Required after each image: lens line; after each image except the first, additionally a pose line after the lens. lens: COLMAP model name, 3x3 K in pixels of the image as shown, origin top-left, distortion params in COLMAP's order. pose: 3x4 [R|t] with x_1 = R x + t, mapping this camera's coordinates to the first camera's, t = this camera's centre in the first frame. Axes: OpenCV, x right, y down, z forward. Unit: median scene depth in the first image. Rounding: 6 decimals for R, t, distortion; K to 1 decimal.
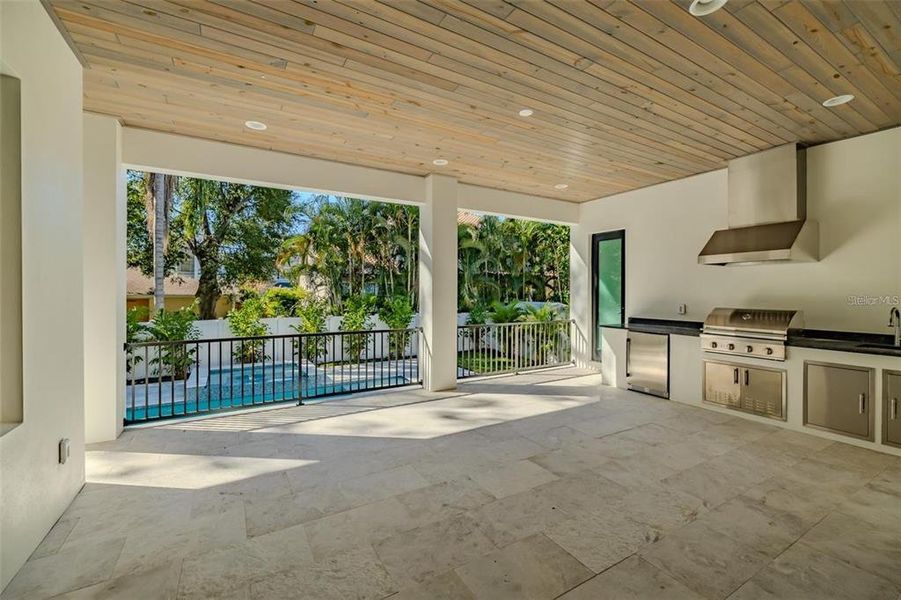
lens RADIAL K [[379.4, 0, 450.7], [0, 379.4, 294.5], [0, 0, 1]] dist [0.000907, 0.000065]
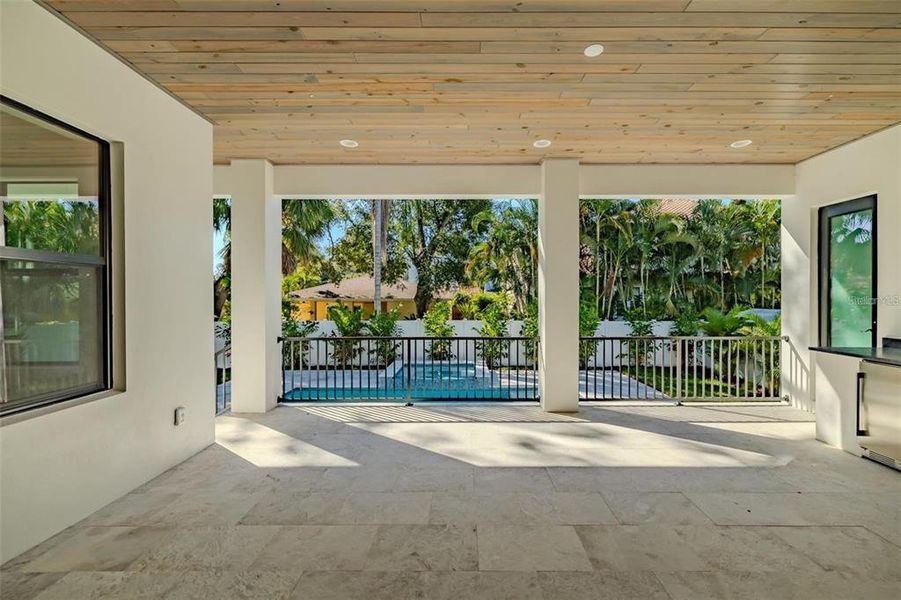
lens RADIAL K [[384.0, 0, 444.7], [0, 384.0, 298.6], [0, 0, 1]] dist [0.001321, 0.000055]
pose [[0.863155, 0.002053, -0.504934, 0.191770], [-0.002353, 0.999997, 0.000044, -0.000696], [0.504933, 0.001150, 0.863158, 0.128274]]
